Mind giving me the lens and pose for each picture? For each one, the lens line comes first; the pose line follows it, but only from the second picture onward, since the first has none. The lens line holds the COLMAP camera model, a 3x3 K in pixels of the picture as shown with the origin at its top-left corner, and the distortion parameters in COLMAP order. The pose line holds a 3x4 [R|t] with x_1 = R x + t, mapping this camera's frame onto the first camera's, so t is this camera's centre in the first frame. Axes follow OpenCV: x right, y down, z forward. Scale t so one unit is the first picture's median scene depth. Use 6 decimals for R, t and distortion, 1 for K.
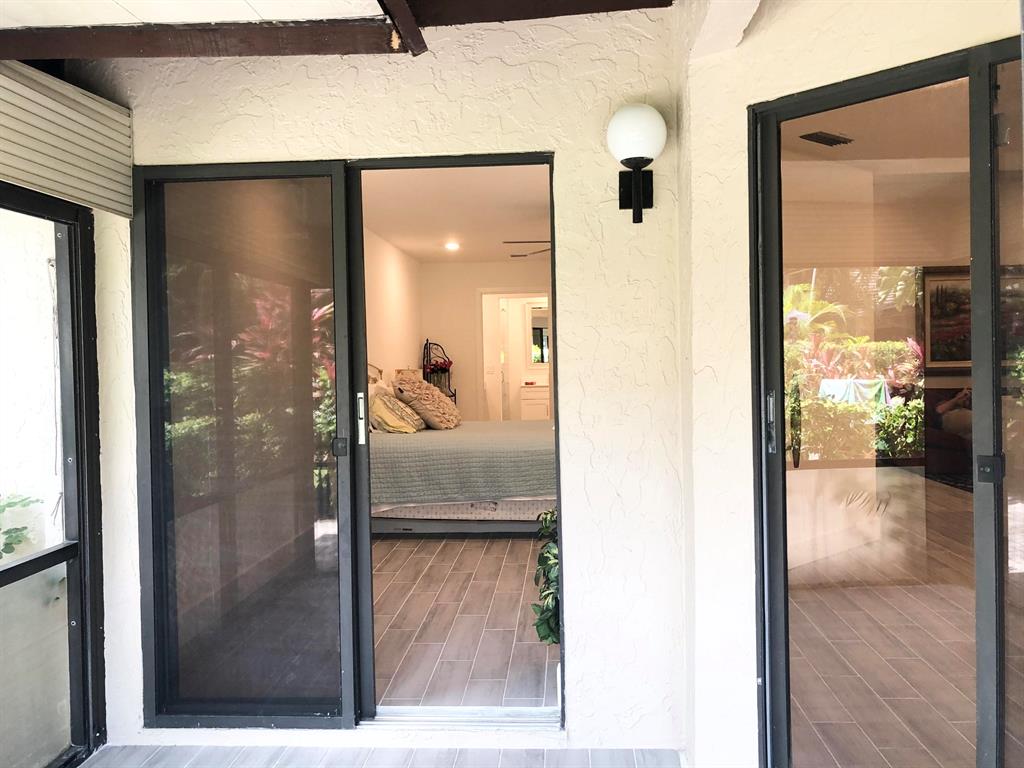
lens RADIAL K [[841.6, 0, 512.0], [0, 841.6, 384.0], [0, 0, 1]] dist [0.032786, -0.038021]
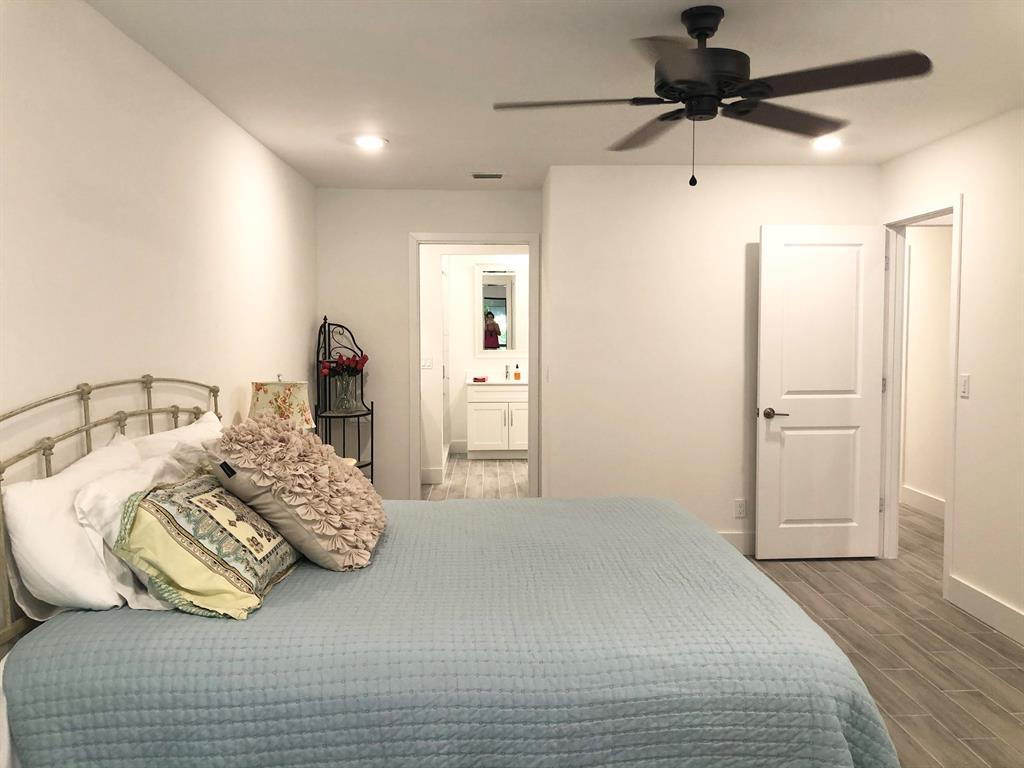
lens RADIAL K [[841.6, 0, 512.0], [0, 841.6, 384.0], [0, 0, 1]] dist [0.032786, -0.038021]
pose [[0.995017, 0.013106, 0.098842, -0.029967], [-0.016838, 0.999173, 0.037017, -0.032646], [-0.098275, -0.038497, 0.994414, 0.424297]]
